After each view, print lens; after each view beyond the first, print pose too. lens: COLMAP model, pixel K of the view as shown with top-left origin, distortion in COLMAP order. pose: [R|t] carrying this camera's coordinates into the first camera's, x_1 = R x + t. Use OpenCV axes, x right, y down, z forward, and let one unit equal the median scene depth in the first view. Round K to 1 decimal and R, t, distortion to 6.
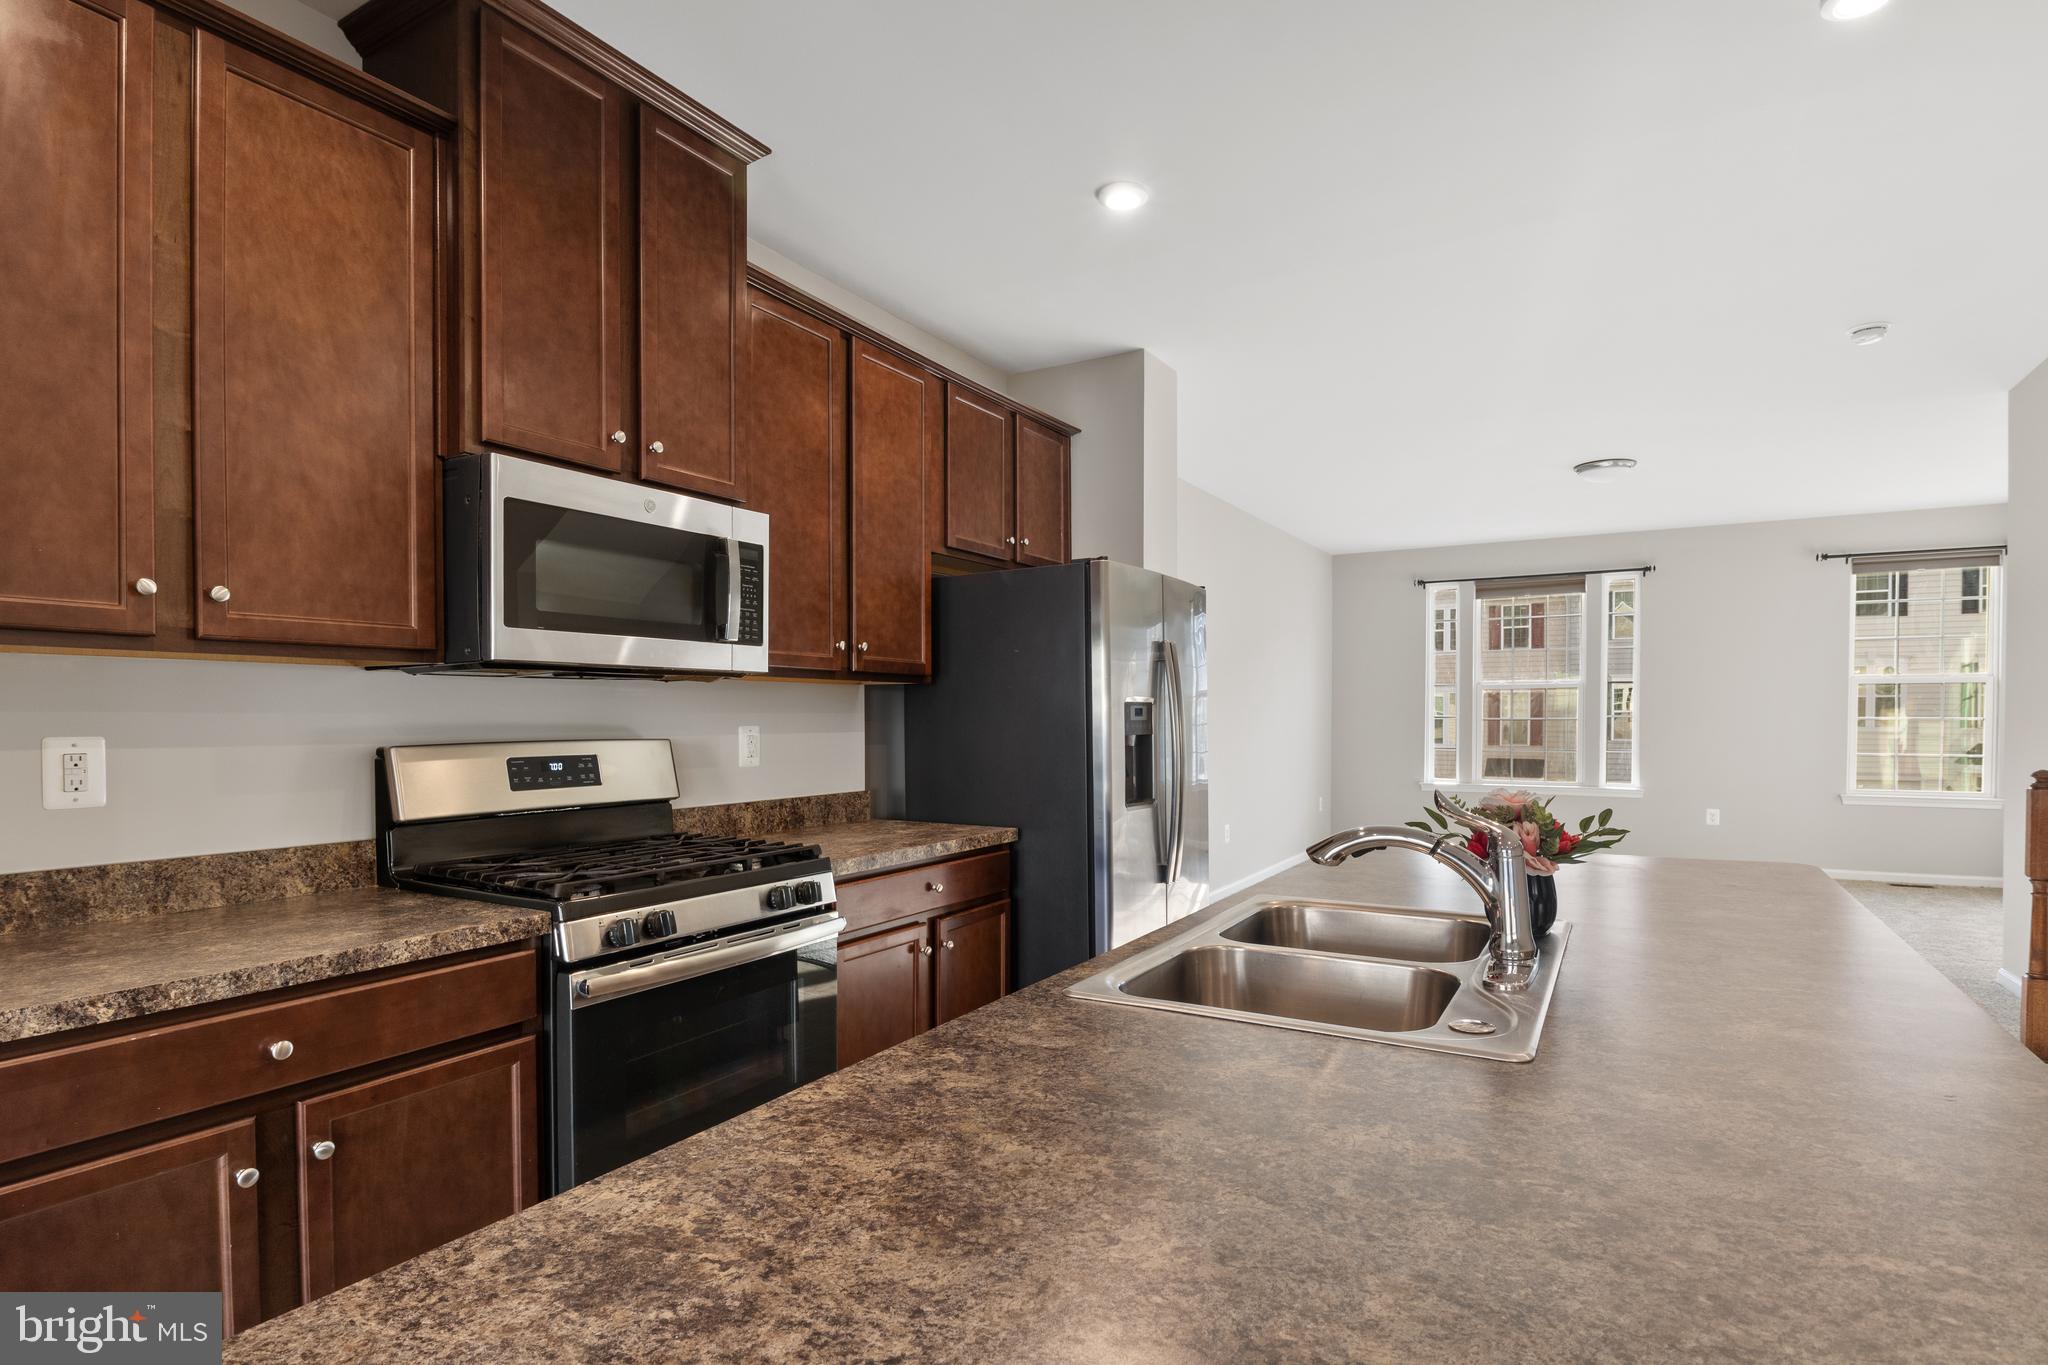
lens RADIAL K [[1038.9, 0, 1025.2], [0, 1038.9, 723.1], [0, 0, 1]] dist [-0.007938, -0.001499]
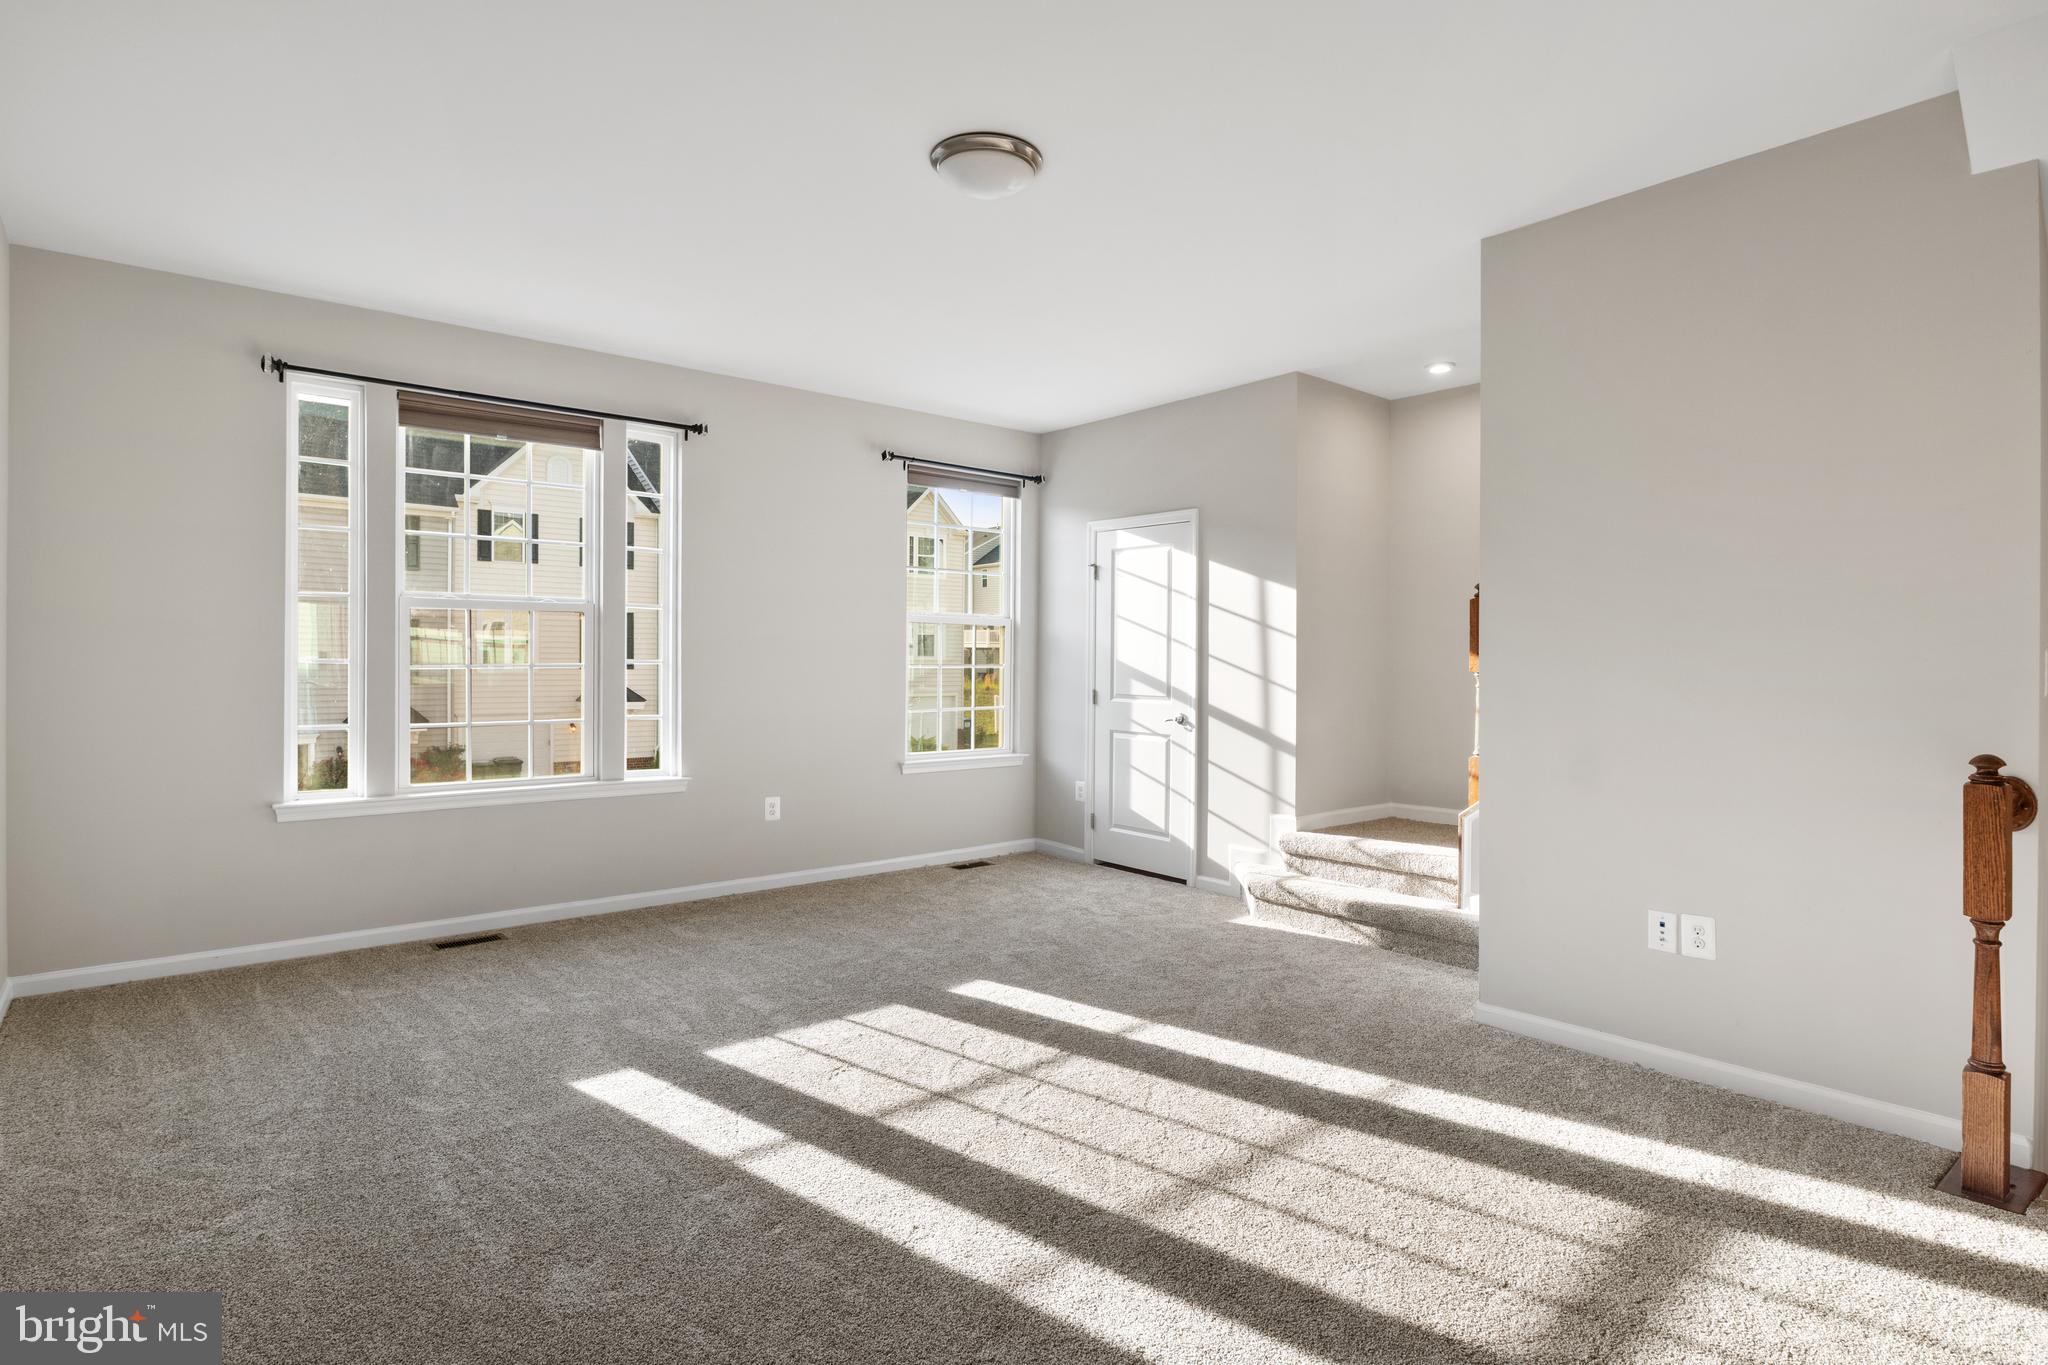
lens RADIAL K [[1038.9, 0, 987.1], [0, 1038.9, 670.3], [0, 0, 1]] dist [-0.007938, -0.001499]
pose [[0.336751, -0.008199, 0.941558, 0.065136], [0.000545, 0.999964, 0.008512, -0.006661], [-0.941593, -0.002353, 0.336744, 0.634858]]
